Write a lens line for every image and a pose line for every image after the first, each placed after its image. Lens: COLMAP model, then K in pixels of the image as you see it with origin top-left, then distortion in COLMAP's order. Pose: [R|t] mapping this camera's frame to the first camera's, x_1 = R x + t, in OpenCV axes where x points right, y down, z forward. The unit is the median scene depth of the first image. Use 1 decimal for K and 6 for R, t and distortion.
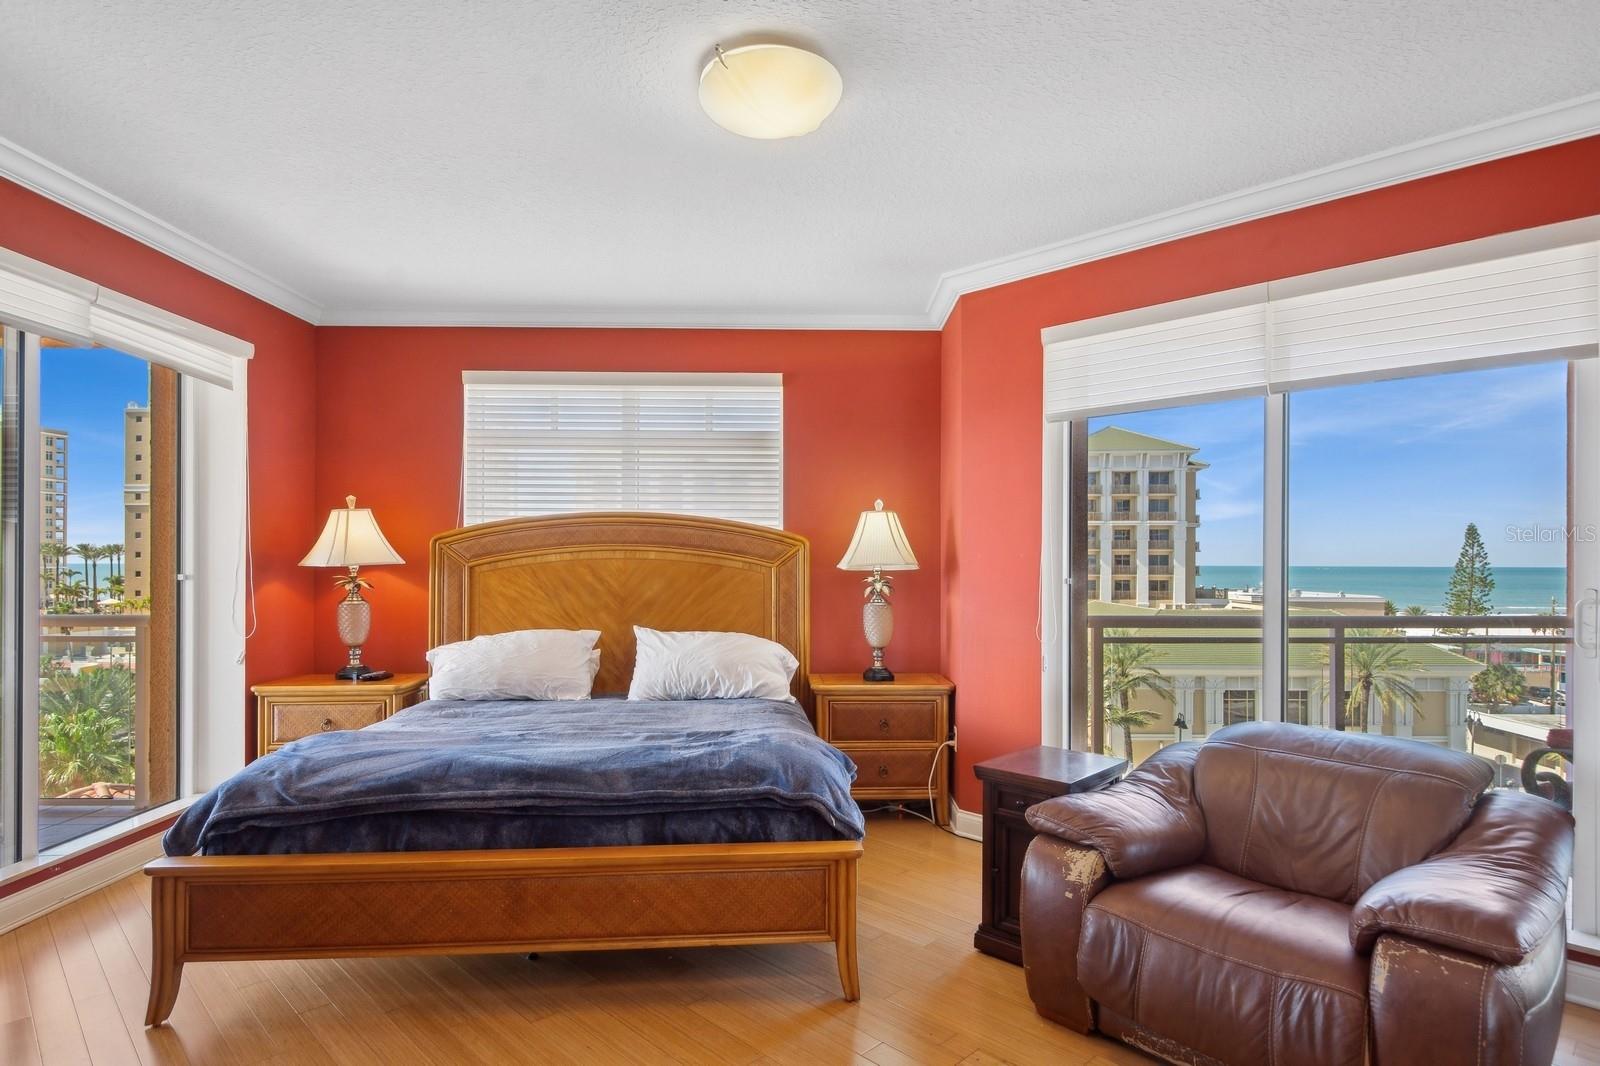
lens RADIAL K [[868.4, 0, 805.2], [0, 868.4, 549.1], [0, 0, 1]] dist [0.023503, -0.002709]
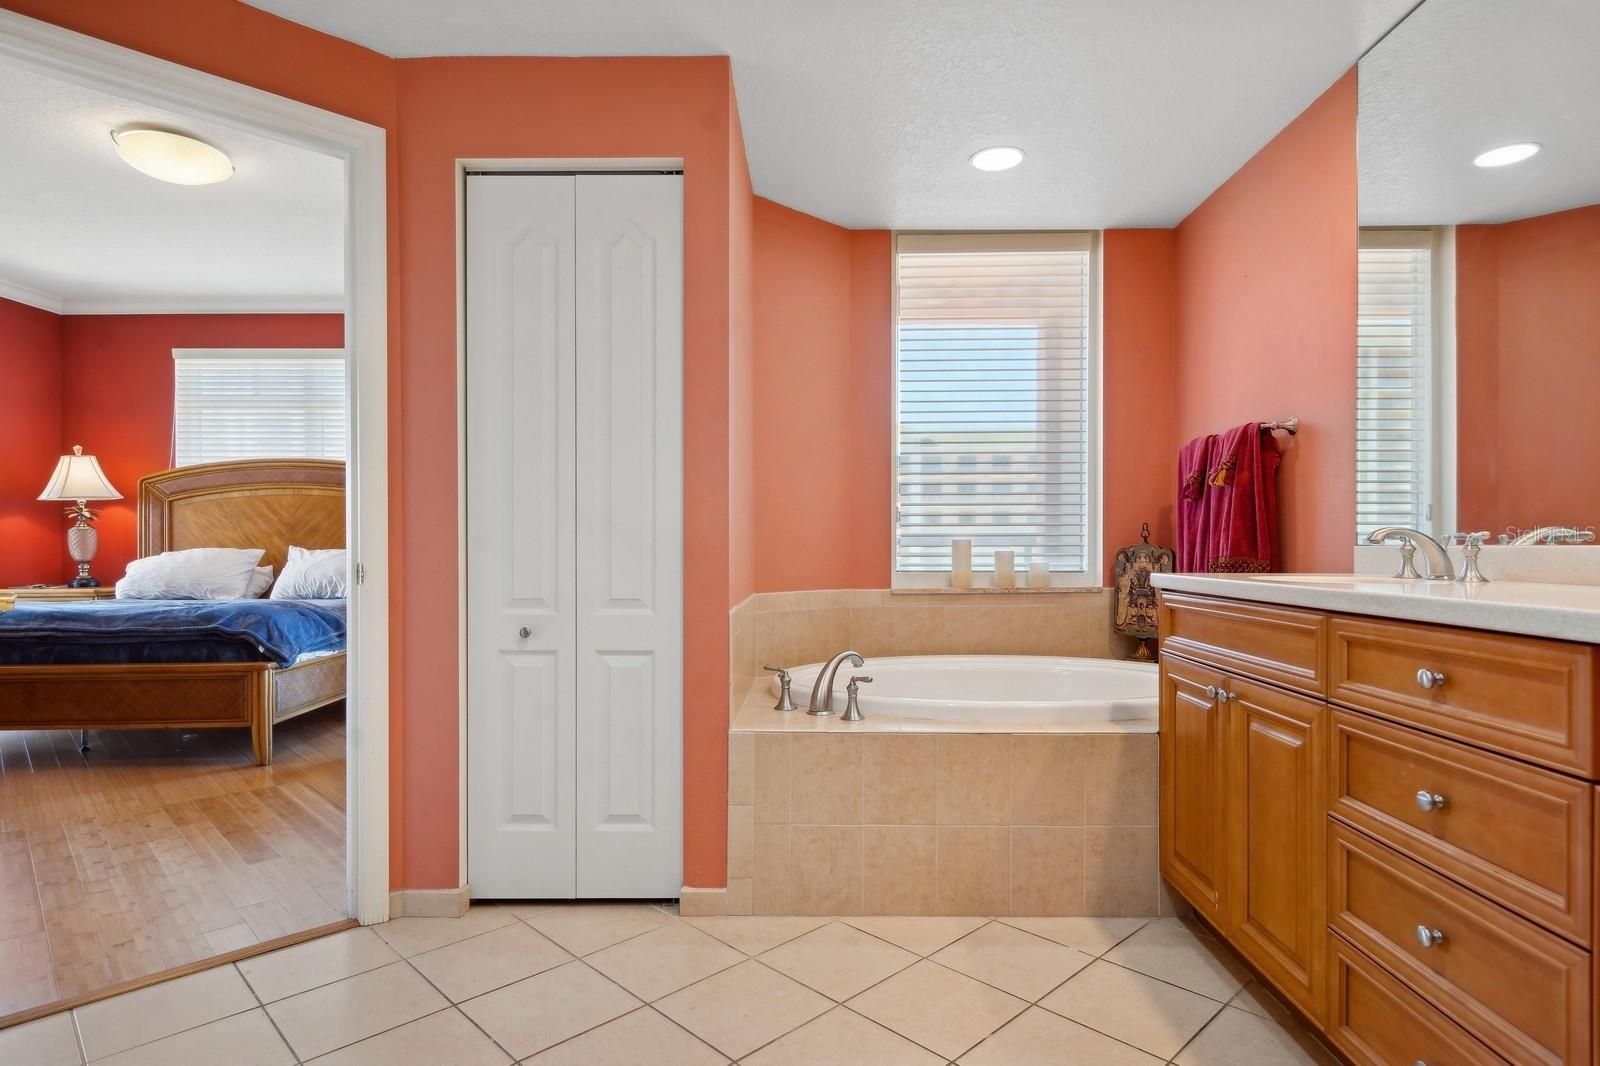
lens RADIAL K [[868.4, 0, 803.5], [0, 868.4, 539.1], [0, 0, 1]] dist [0.023503, -0.002709]
pose [[0.999437, 0.000686, -0.033550, 0.597341], [-0.000575, 0.999994, 0.003298, 0.072487], [0.033552, -0.003277, 0.999432, -0.268292]]
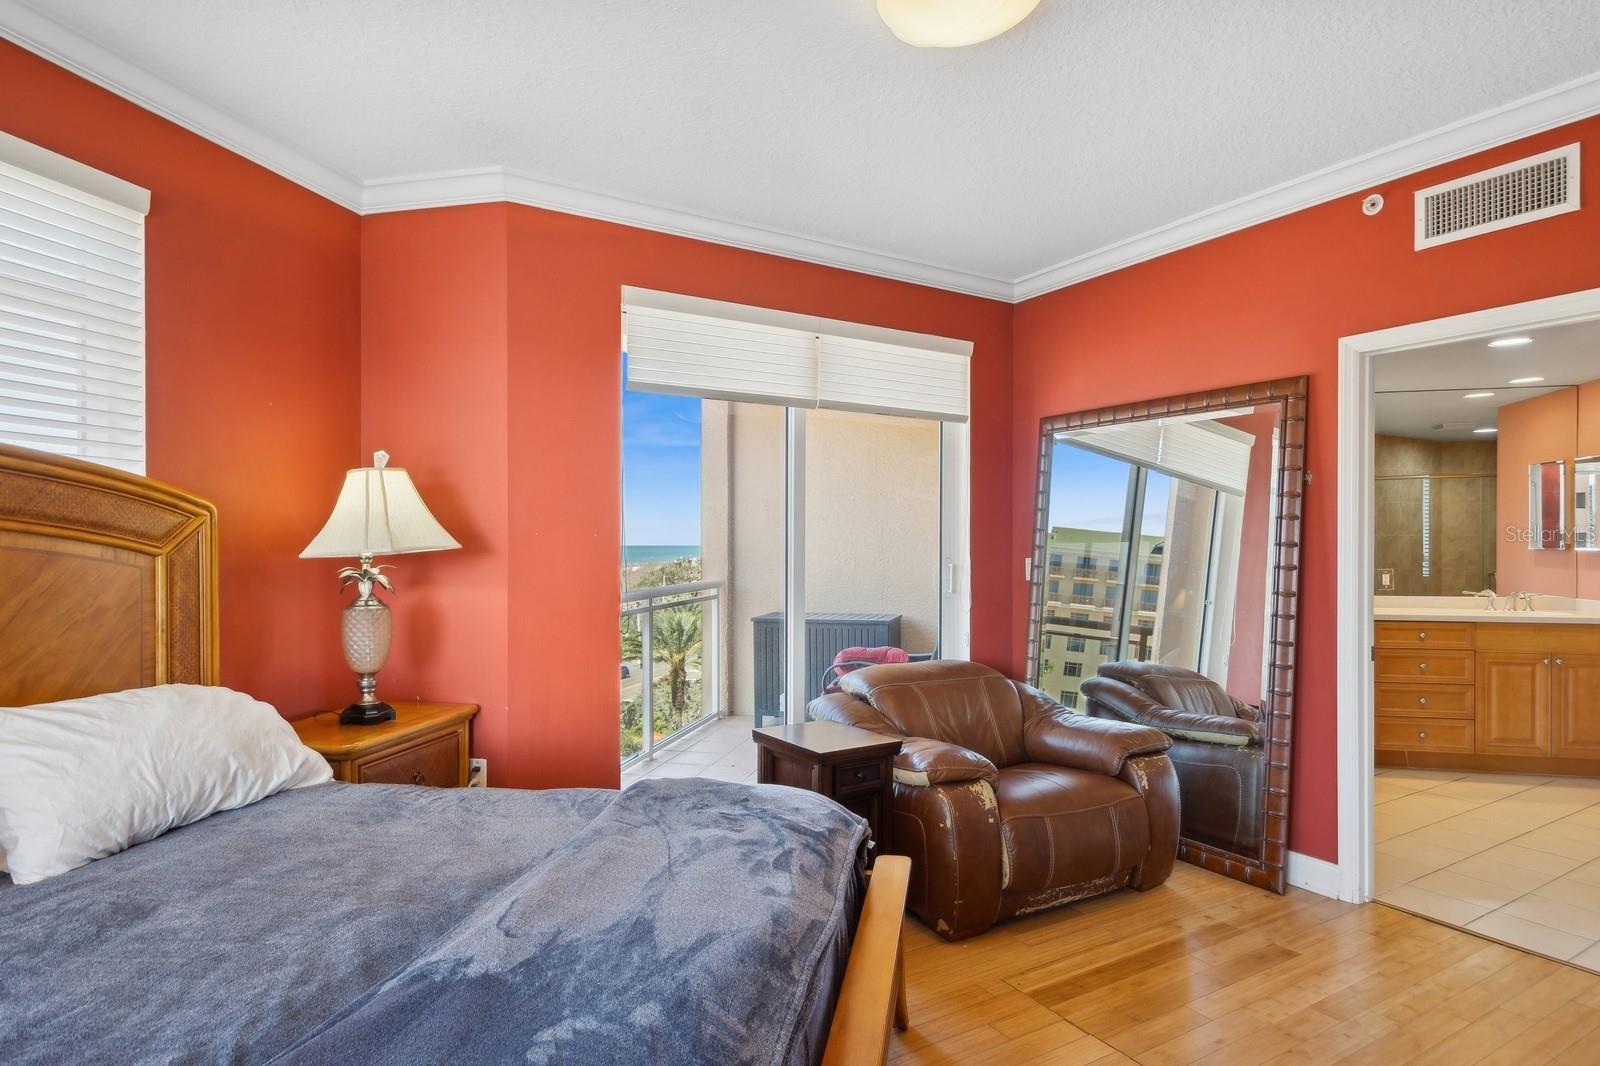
lens RADIAL K [[868.4, 0, 799.5], [0, 868.4, 540.6], [0, 0, 1]] dist [0.023503, -0.002709]
pose [[0.264666, 0.003123, 0.964335, -0.471973], [-0.011509, 0.999934, -0.000079, 0.007960], [-0.964271, -0.011078, 0.264685, 0.501937]]
